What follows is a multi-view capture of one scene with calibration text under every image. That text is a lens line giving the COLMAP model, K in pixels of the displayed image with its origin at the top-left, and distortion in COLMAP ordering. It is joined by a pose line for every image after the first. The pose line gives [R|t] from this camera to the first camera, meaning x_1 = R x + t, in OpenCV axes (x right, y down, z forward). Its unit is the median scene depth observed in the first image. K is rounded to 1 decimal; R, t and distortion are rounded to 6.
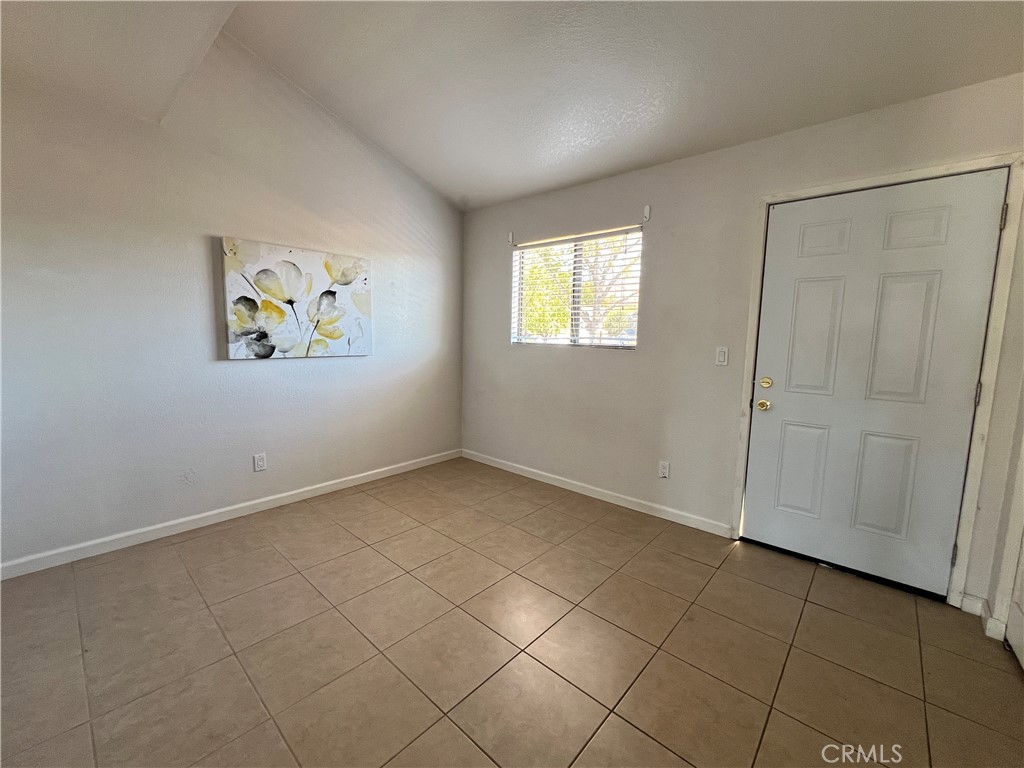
lens RADIAL K [[419.1, 0, 508.3], [0, 419.1, 382.6], [0, 0, 1]] dist [-0.002549, -0.000321]
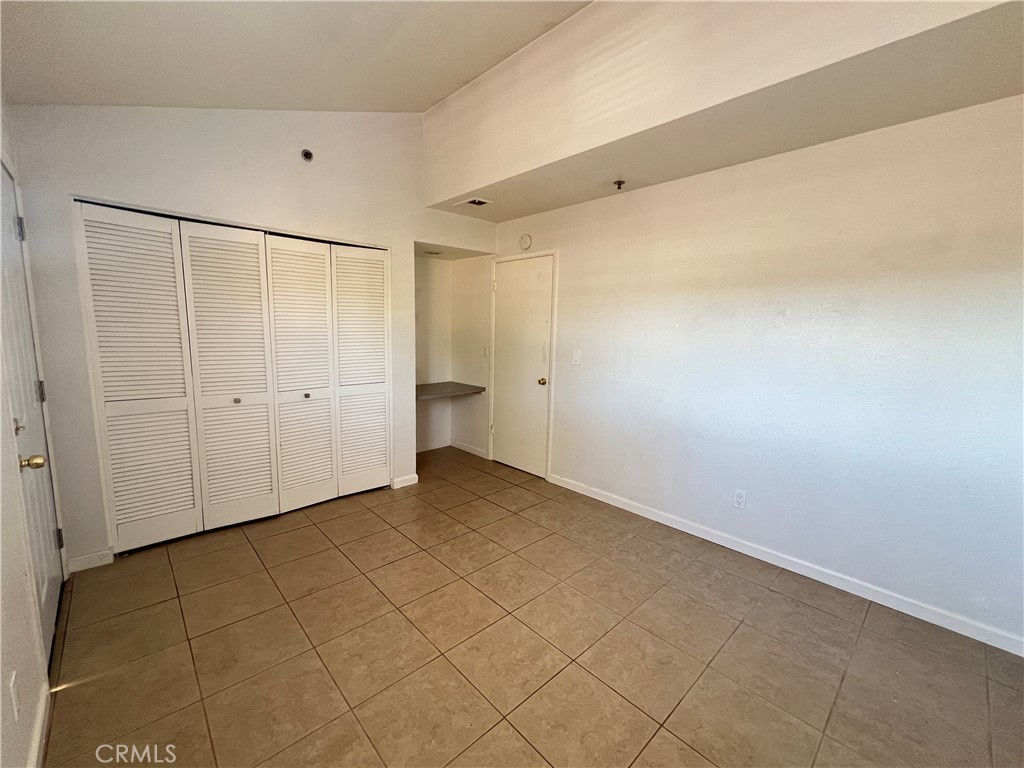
lens RADIAL K [[419.1, 0, 508.3], [0, 419.1, 382.6], [0, 0, 1]] dist [-0.002549, -0.000321]
pose [[-0.995294, -0.053344, 0.080901, -0.153646], [-0.030960, 0.966139, 0.256158, -0.266140], [-0.091826, 0.252448, -0.963244, 1.664116]]
